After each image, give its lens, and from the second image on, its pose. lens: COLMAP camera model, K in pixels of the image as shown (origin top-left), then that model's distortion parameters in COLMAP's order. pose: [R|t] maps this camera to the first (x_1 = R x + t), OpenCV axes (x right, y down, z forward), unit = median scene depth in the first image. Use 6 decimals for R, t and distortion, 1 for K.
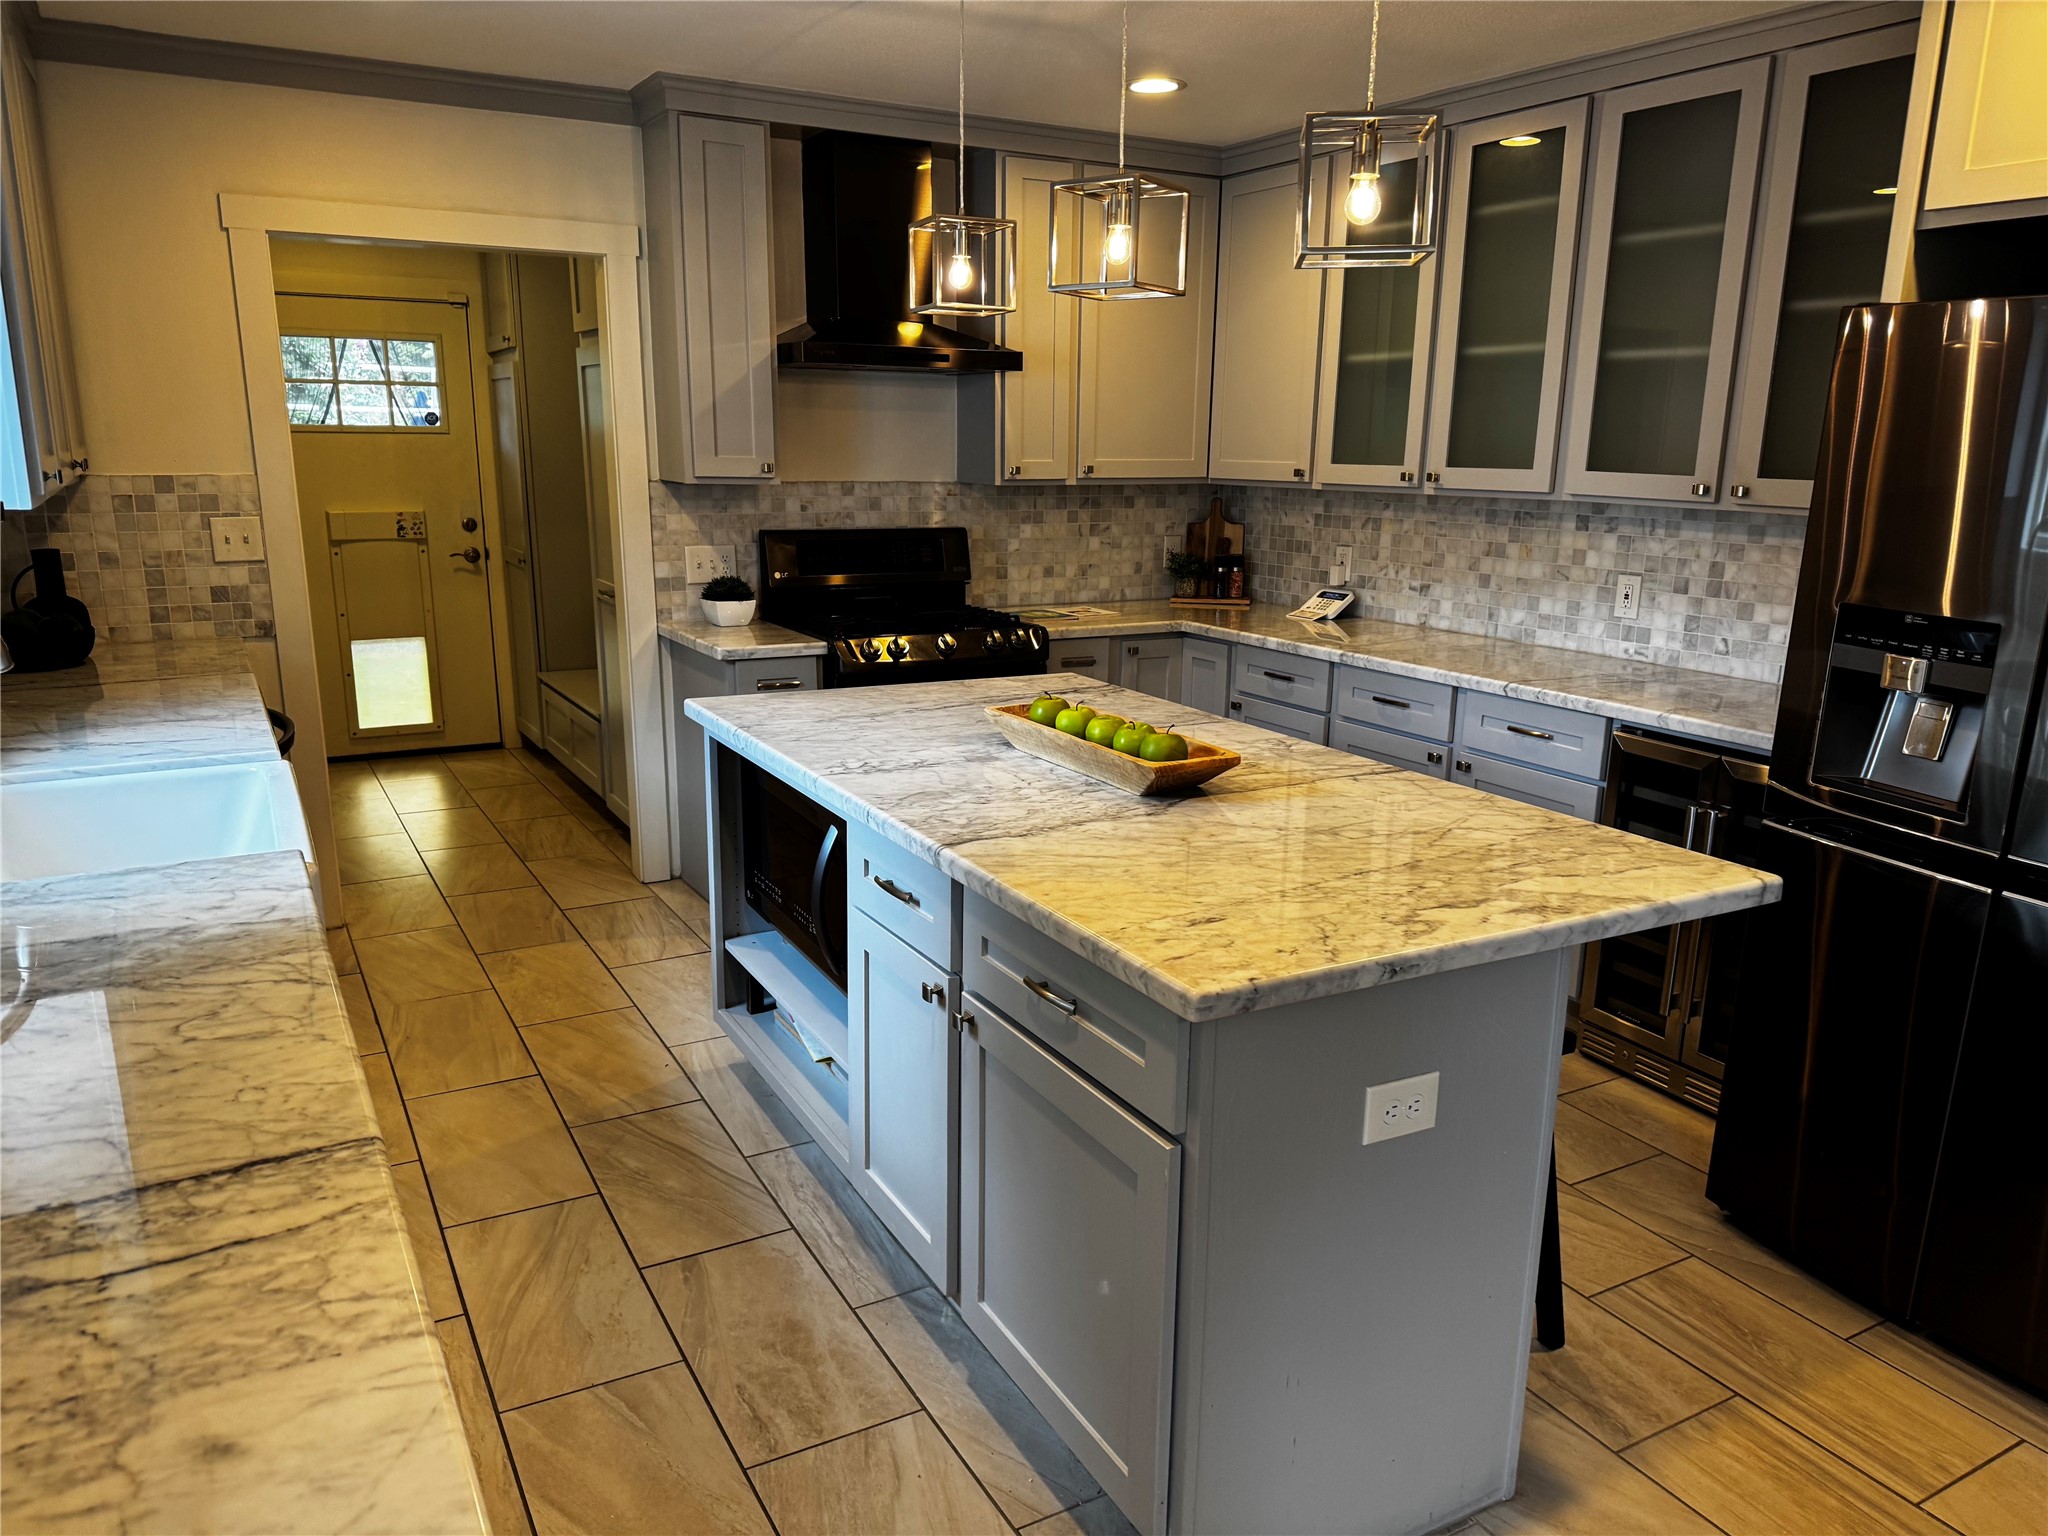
lens RADIAL K [[1444.6, 0, 1024.0], [0, 1444.6, 768.0], [0, 0, 1]] dist [0.167769, -0.273938]
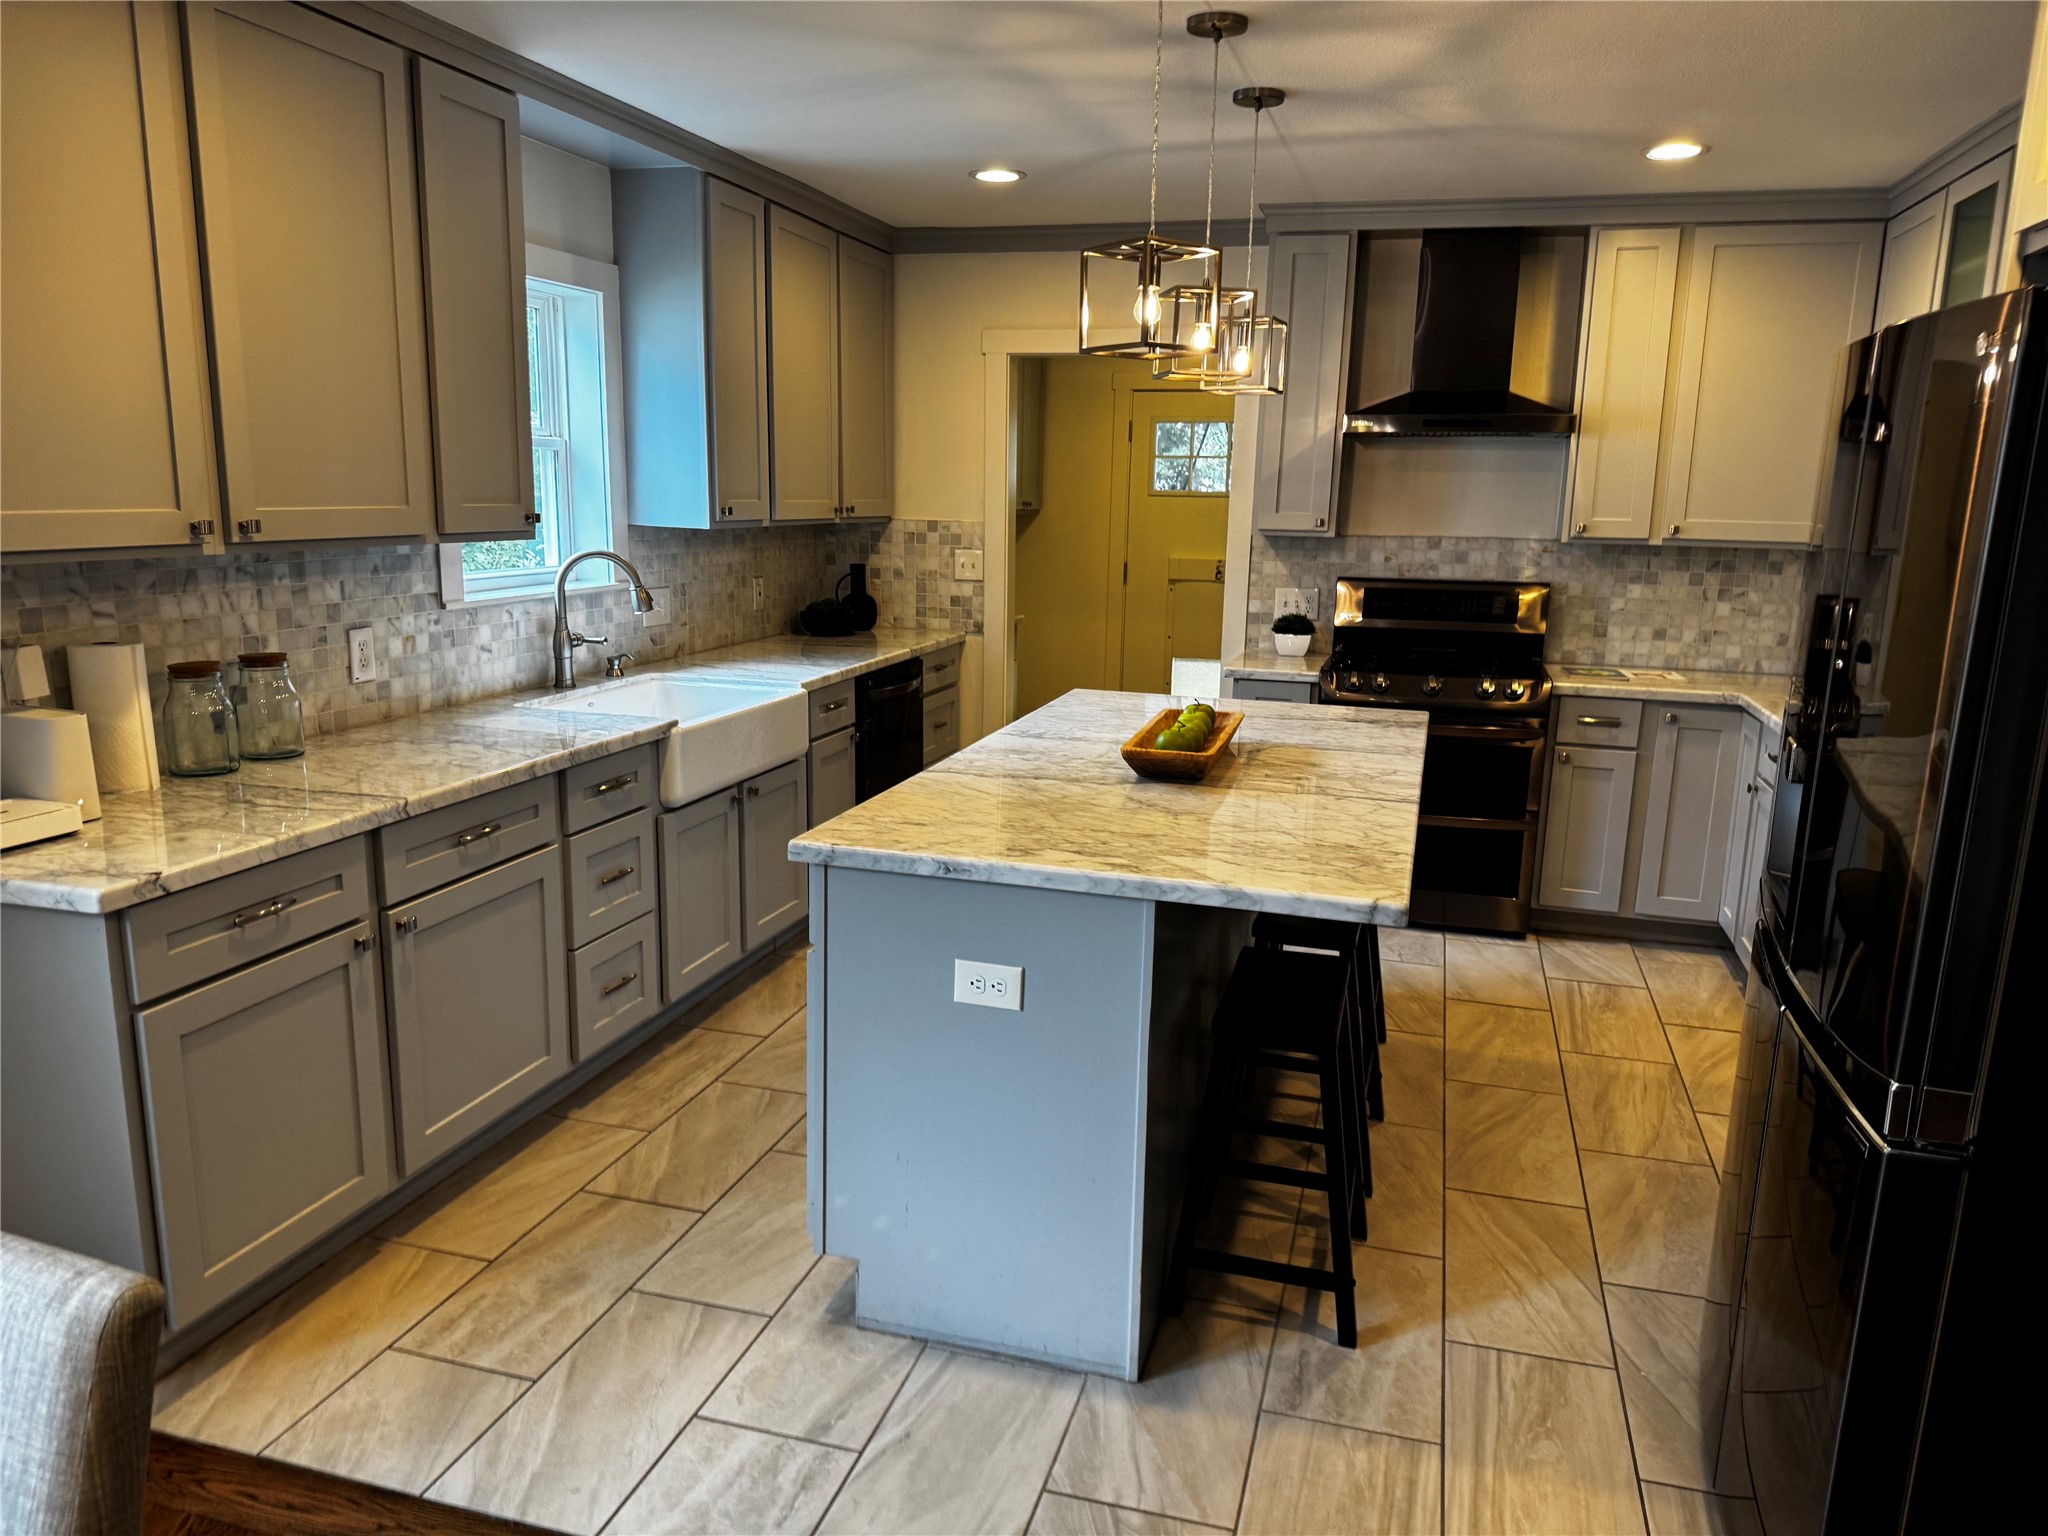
lens RADIAL K [[1444.6, 0, 1024.0], [0, 1444.6, 768.0], [0, 0, 1]] dist [0.167769, -0.273938]
pose [[0.700402, 0.140486, -0.699787, 0.478583], [-0.171770, 0.984800, 0.025783, -0.001473], [0.692772, 0.102144, 0.713886, 0.021995]]
